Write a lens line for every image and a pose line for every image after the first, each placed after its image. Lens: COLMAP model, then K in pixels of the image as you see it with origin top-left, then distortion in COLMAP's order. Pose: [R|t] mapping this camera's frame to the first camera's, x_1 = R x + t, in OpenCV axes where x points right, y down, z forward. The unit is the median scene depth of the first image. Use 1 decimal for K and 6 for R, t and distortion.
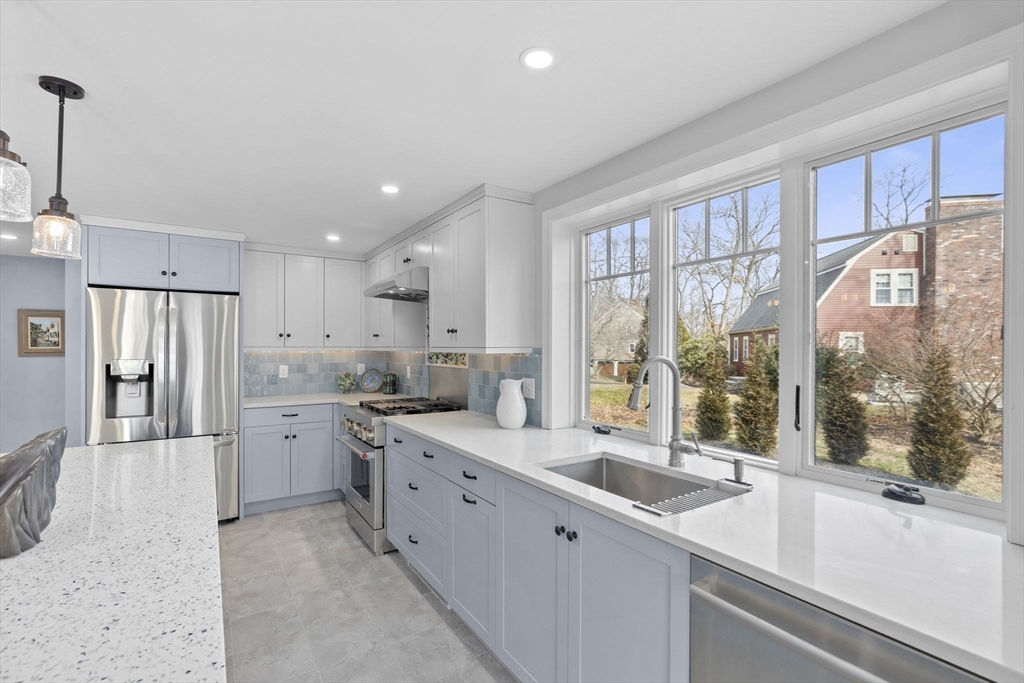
lens RADIAL K [[466.3, 0, 510.1], [0, 466.3, 348.8], [0, 0, 1]] dist [-0.006053, -0.000297]
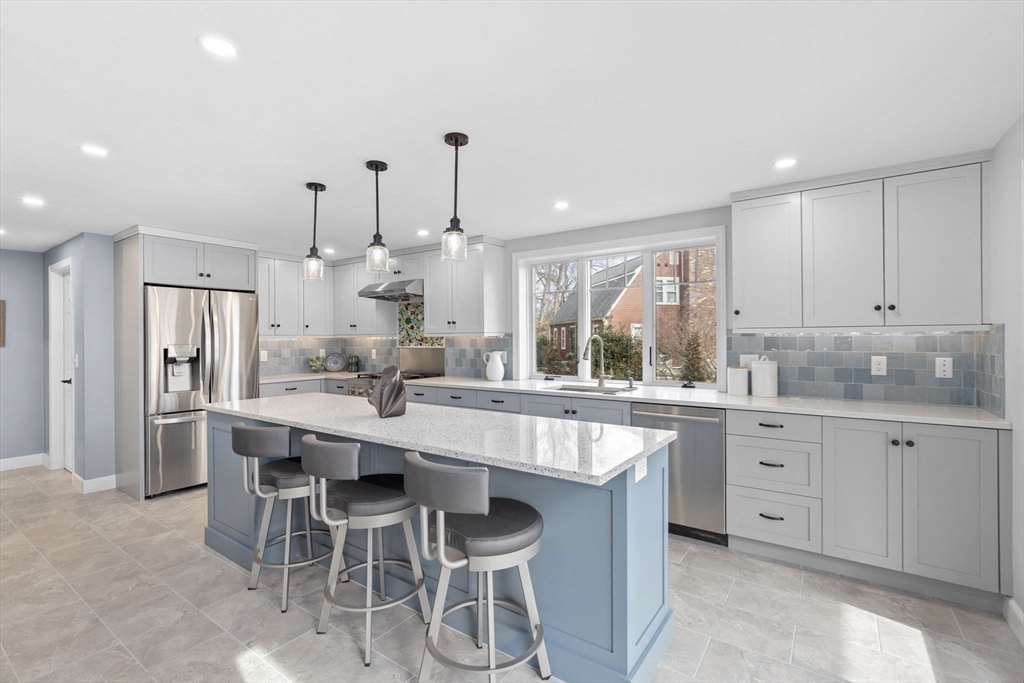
lens RADIAL K [[466.3, 0, 513.5], [0, 466.3, 337.2], [0, 0, 1]] dist [-0.006053, -0.000297]
pose [[0.927375, -0.008560, 0.374035, -0.331481], [0.011001, 0.999930, -0.004394, 0.012667], [-0.373972, 0.008190, 0.927404, -0.338423]]
